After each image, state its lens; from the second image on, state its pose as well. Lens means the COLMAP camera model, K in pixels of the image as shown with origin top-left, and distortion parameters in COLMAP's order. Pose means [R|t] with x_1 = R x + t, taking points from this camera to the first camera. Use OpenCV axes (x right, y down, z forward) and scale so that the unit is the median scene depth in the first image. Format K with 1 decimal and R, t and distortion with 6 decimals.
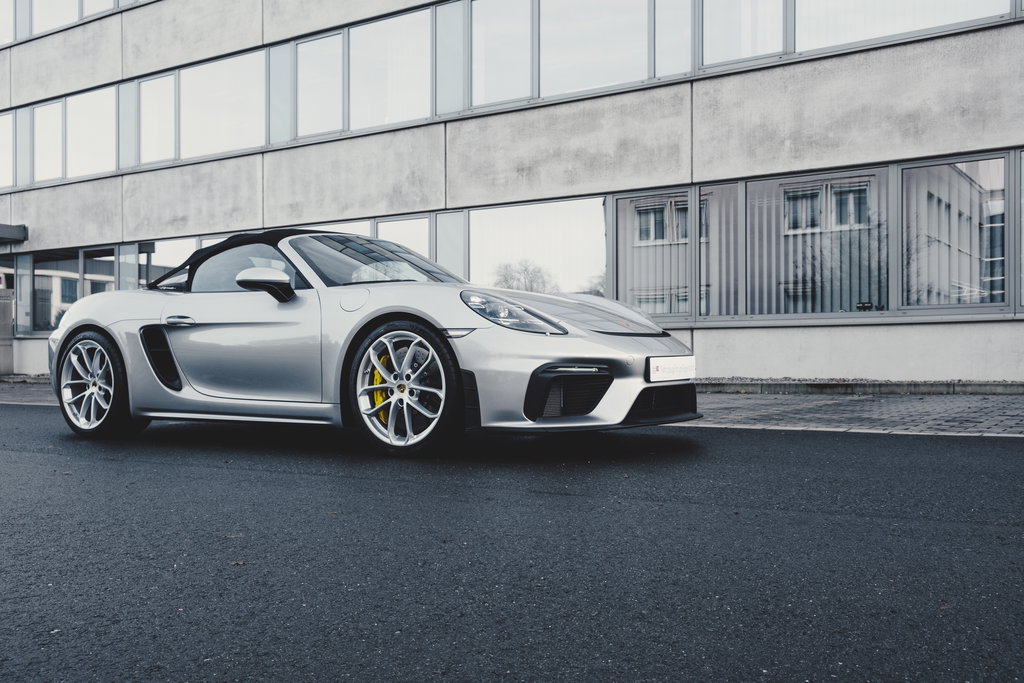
lens RADIAL K [[985.7, 0, 511.4], [0, 985.7, 348.4], [0, 0, 1]] dist [0.125064, 0.000000]
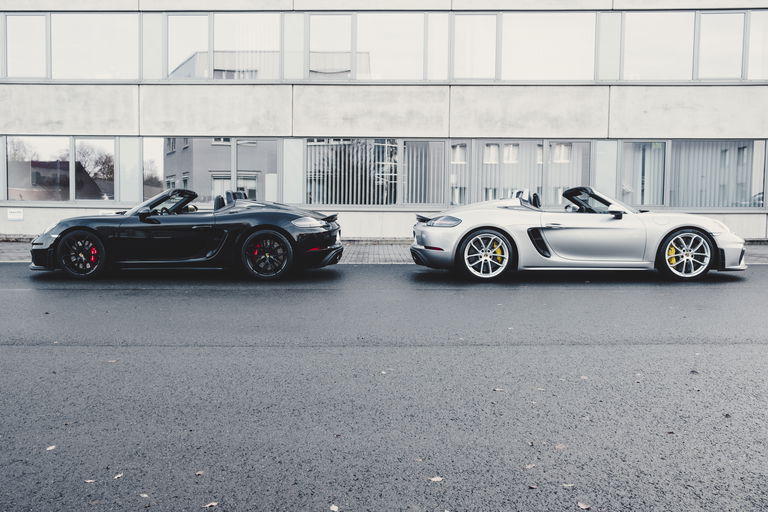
lens RADIAL K [[602.6, 0, 383.5], [0, 602.6, 260.1], [0, 0, 1]] dist [0.055892, -0.004128]
pose [[0.850648, -0.038745, 0.524307, -0.564805], [-0.010844, 0.995775, 0.091179, -0.029284], [-0.525624, -0.083247, 0.846634, 0.020209]]
